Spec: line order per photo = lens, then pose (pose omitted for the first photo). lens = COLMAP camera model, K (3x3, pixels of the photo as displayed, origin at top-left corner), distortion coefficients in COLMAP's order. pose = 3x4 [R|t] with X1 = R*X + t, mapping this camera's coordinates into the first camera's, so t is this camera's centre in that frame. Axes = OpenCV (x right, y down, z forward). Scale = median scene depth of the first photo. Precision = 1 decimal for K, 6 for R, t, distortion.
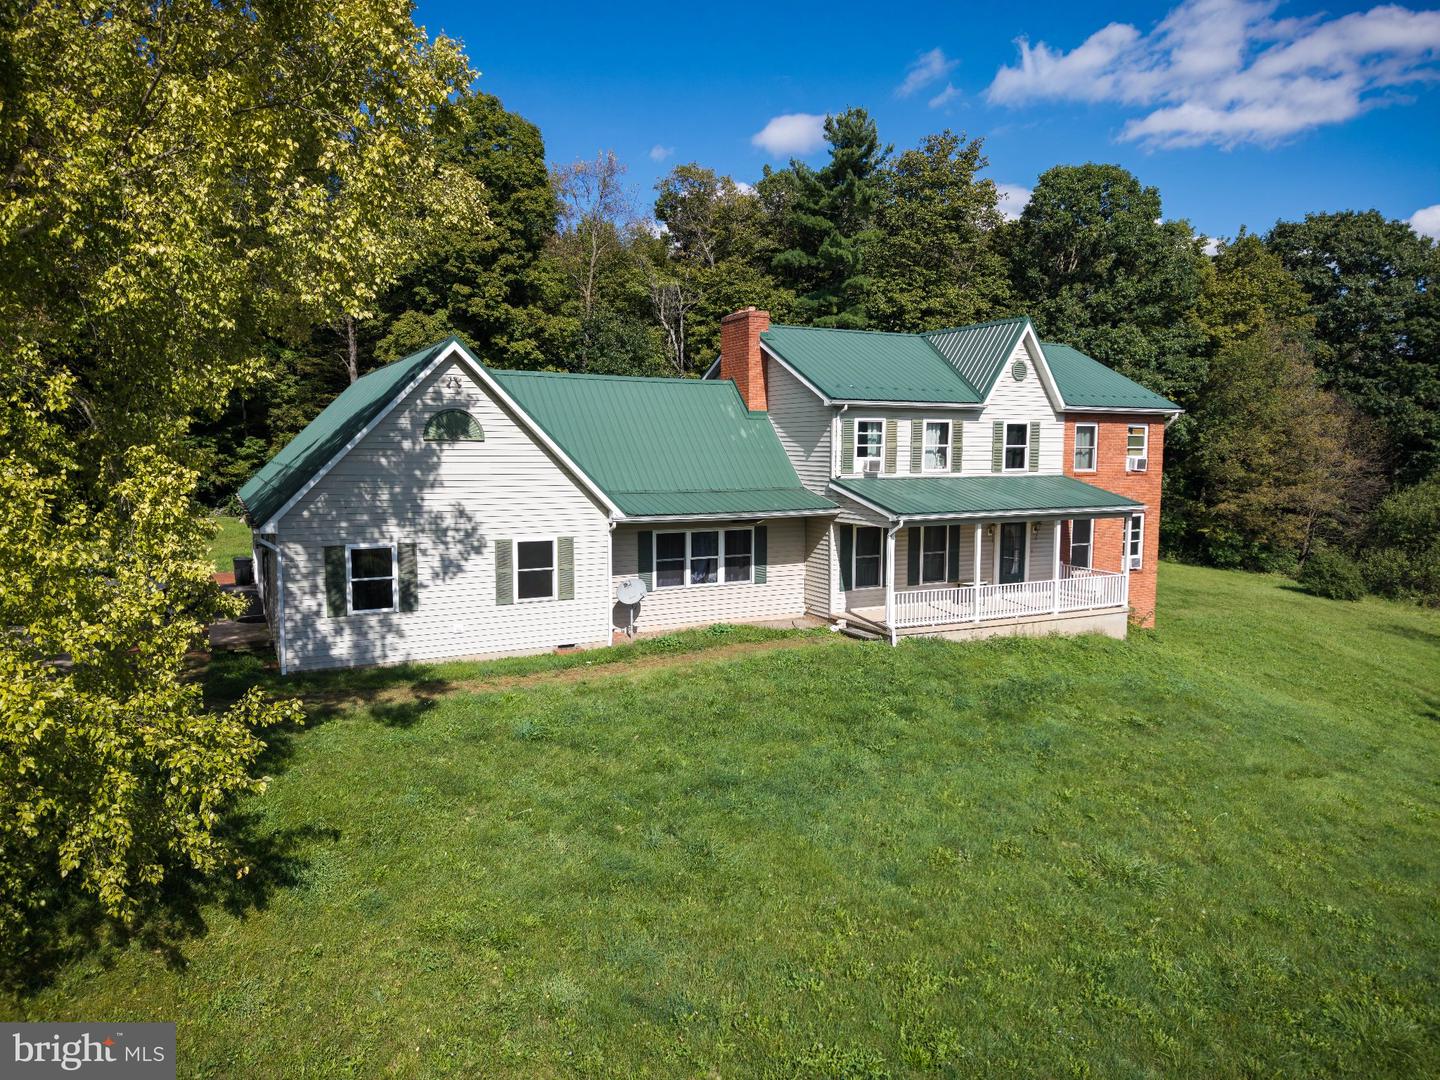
lens RADIAL K [[844.6, 0, 716.4], [0, 844.6, 534.0], [0, 0, 1]] dist [0.030340, -0.023941]
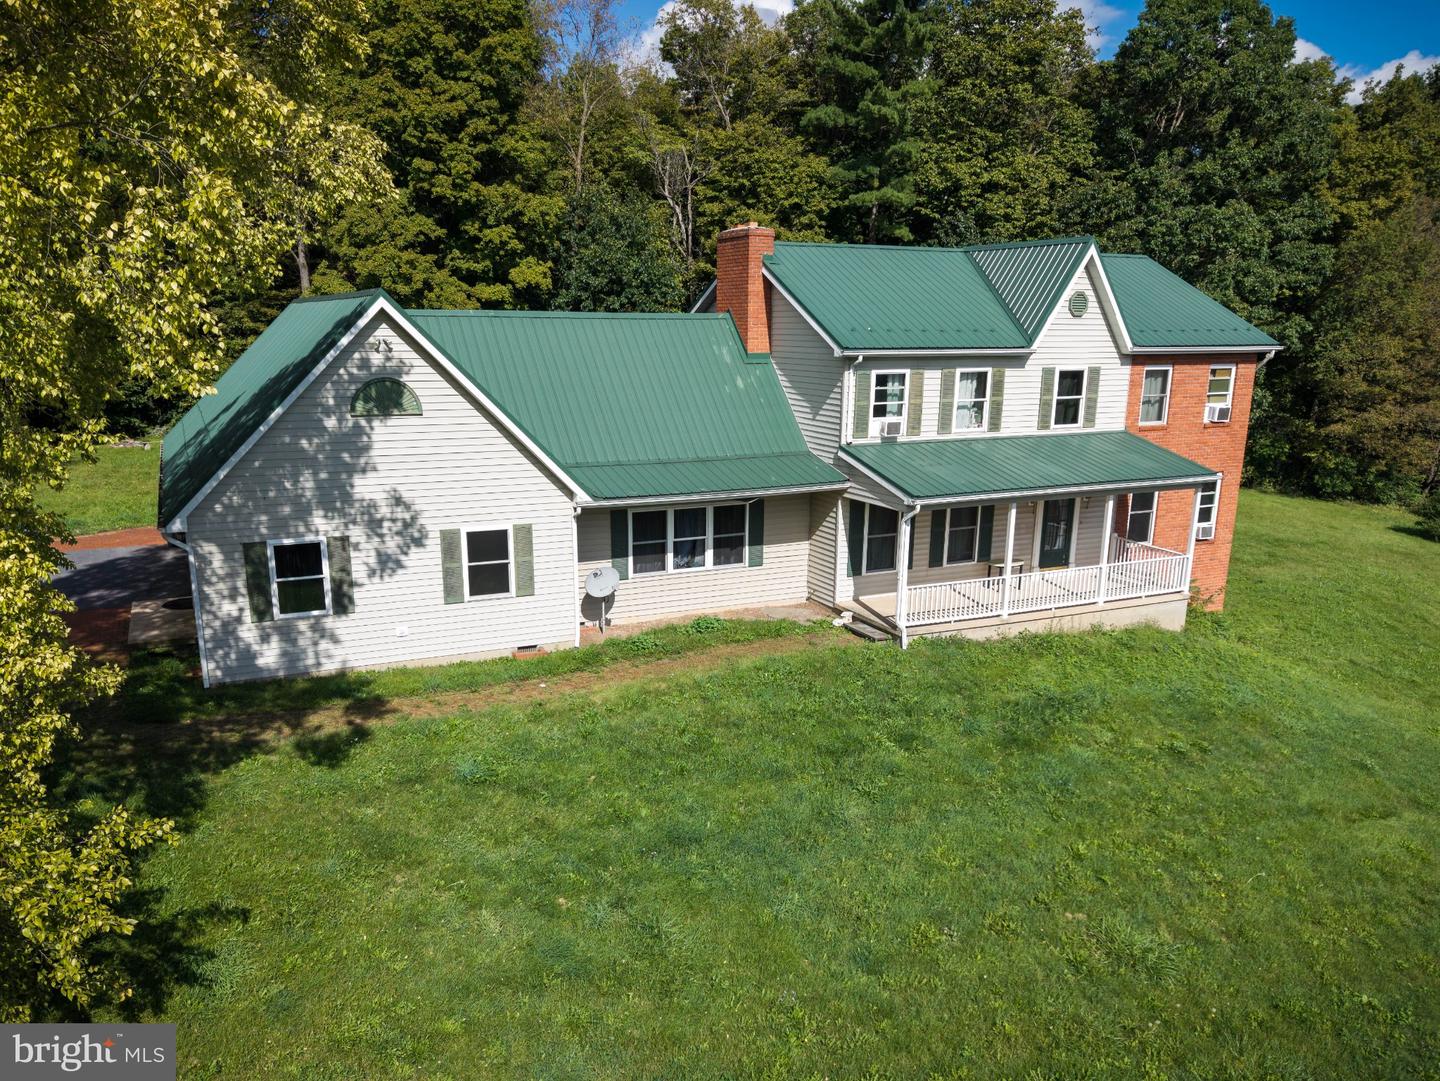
lens RADIAL K [[967.2, 0, 720.0], [0, 967.2, 540.5], [0, 0, 1]] dist [0.025125, -0.018714]
pose [[0.999238, 0.011394, -0.037326, 0.055306], [-0.005868, 0.989420, 0.144958, -0.115213], [0.038582, -0.144629, 0.988733, 0.028331]]
